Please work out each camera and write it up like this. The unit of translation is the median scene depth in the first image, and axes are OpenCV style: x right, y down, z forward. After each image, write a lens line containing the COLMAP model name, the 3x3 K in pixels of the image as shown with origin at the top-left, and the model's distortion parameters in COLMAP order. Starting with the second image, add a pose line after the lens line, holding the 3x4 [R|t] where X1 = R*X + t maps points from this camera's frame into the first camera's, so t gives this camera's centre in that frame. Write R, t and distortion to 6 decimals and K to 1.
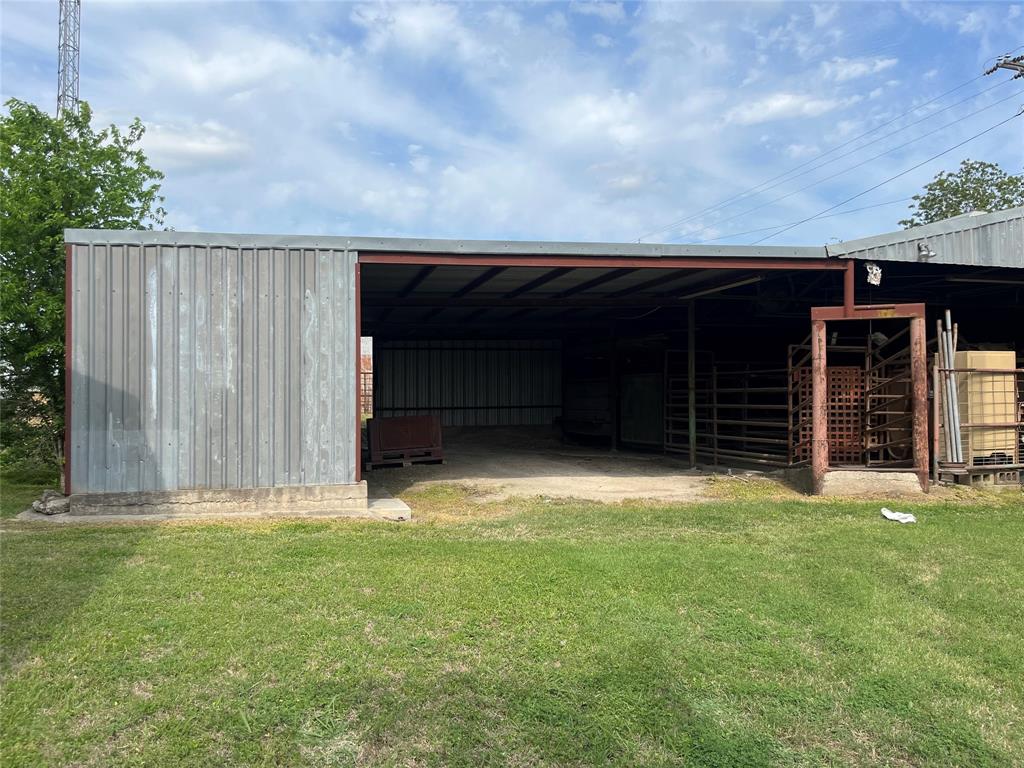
lens RADIAL K [[783.3, 0, 497.9], [0, 783.3, 382.3], [0, 0, 1]] dist [0.070776, -0.094533]
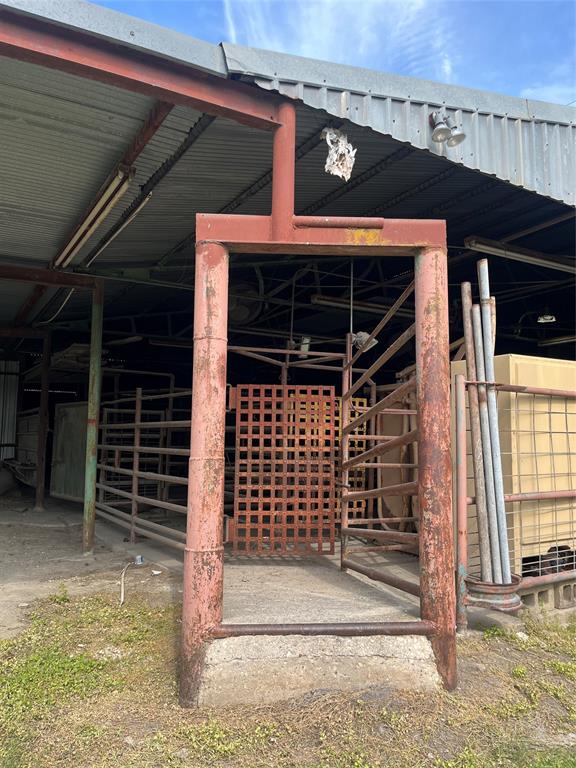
lens RADIAL K [[587.5, 0, 288.0], [0, 587.5, 384.0], [0, 0, 1]] dist [0.070776, -0.094533]
pose [[0.959328, 0.040564, 0.279364, 0.354392], [-0.021061, 0.997149, -0.072465, 0.012770], [-0.281507, 0.063634, 0.957447, 0.691865]]
